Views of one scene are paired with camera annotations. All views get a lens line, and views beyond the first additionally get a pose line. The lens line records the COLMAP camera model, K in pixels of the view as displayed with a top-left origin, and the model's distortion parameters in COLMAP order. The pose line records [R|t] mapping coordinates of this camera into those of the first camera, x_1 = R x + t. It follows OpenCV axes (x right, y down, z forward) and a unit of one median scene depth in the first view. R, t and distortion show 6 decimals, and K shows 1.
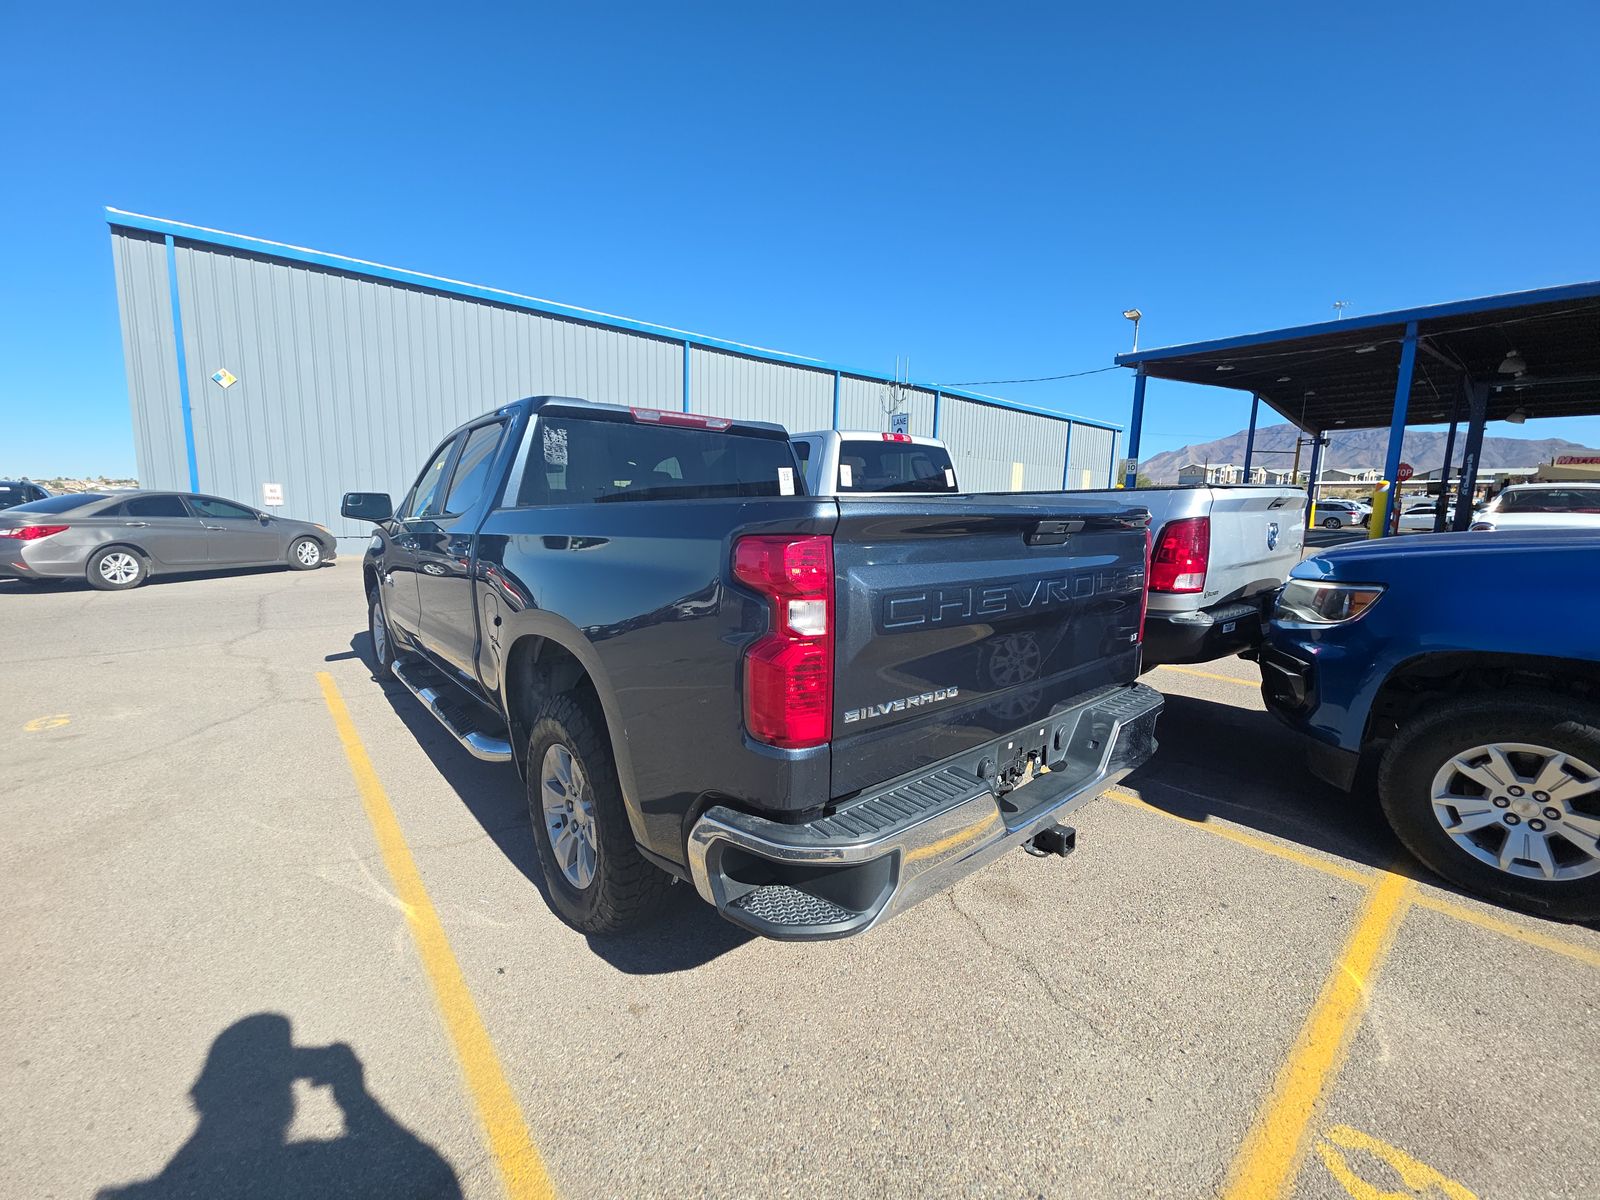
lens RADIAL K [[646.1, 0, 790.1], [0, 646.1, 603.0], [0, 0, 1]] dist [0.009672, -0.007420]
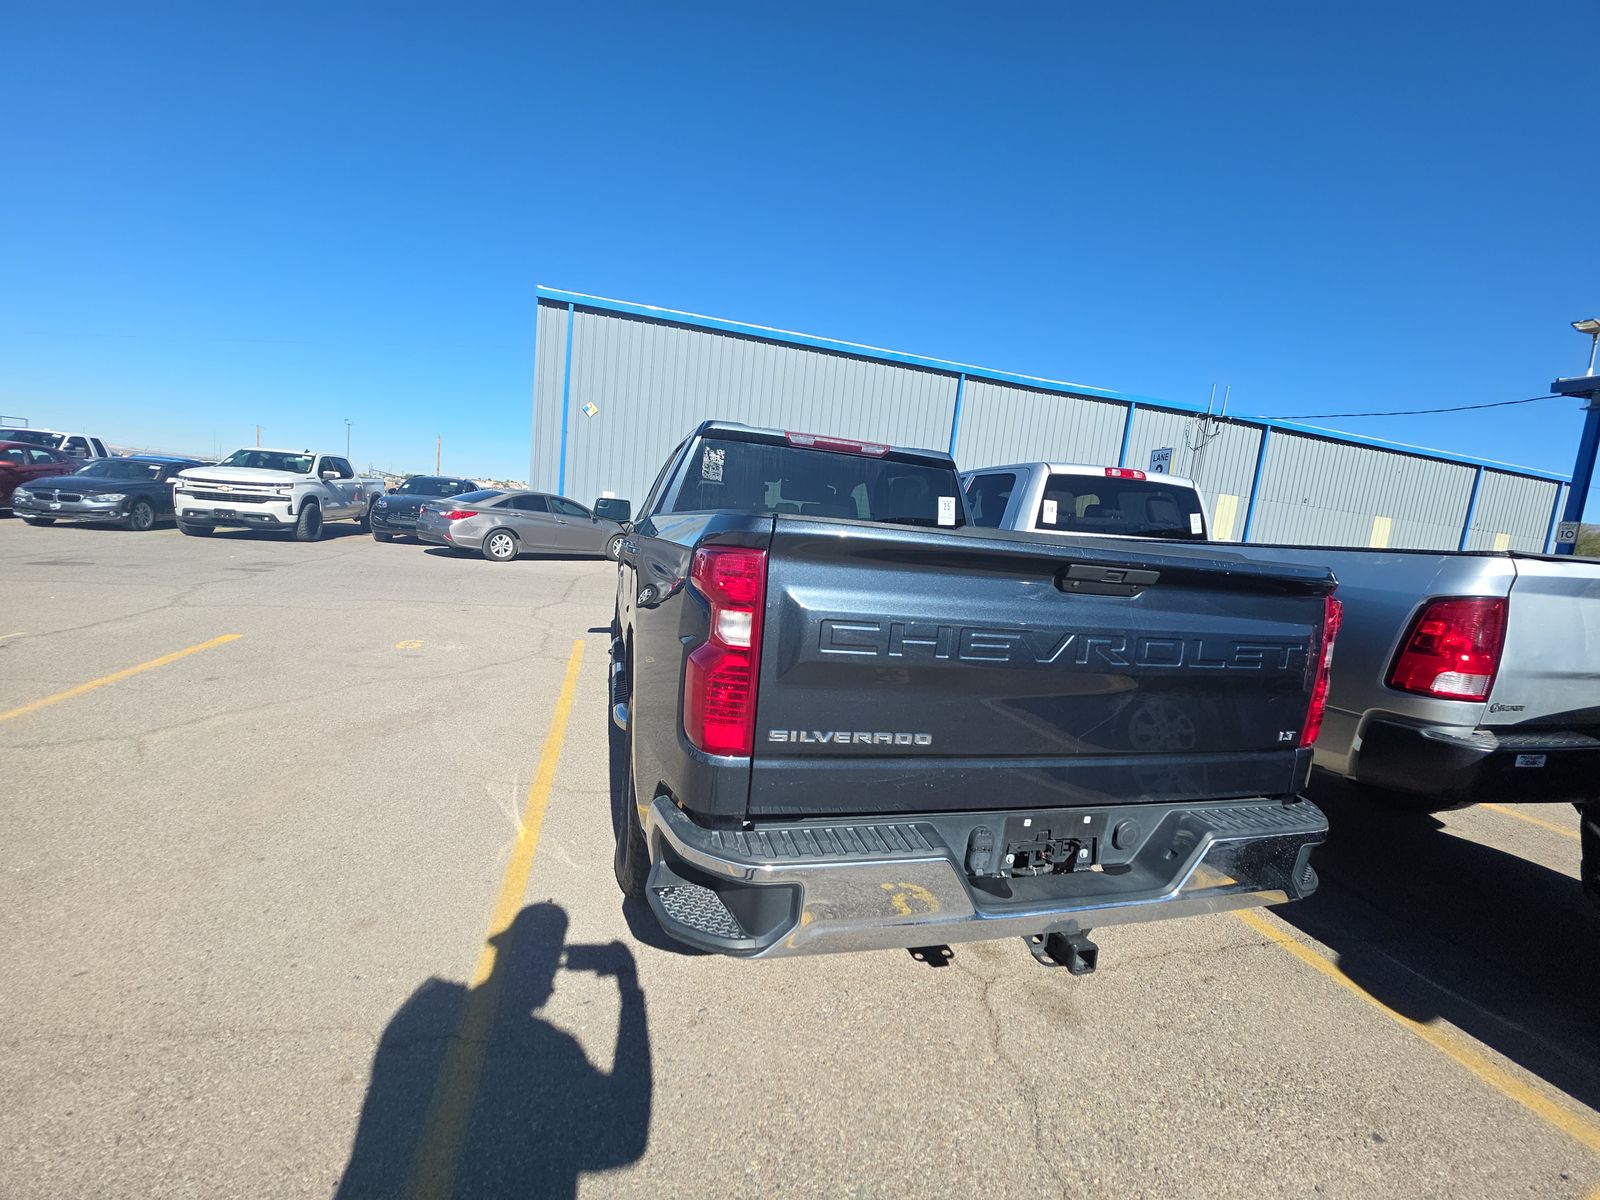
lens RADIAL K [[646.1, 0, 804.3], [0, 646.1, 601.9], [0, 0, 1]] dist [0.009672, -0.007420]
pose [[0.903318, 0.122933, -0.410979, 0.241873], [-0.142740, 0.989601, -0.017726, -0.007107], [0.404526, 0.074675, 0.911472, 0.048612]]
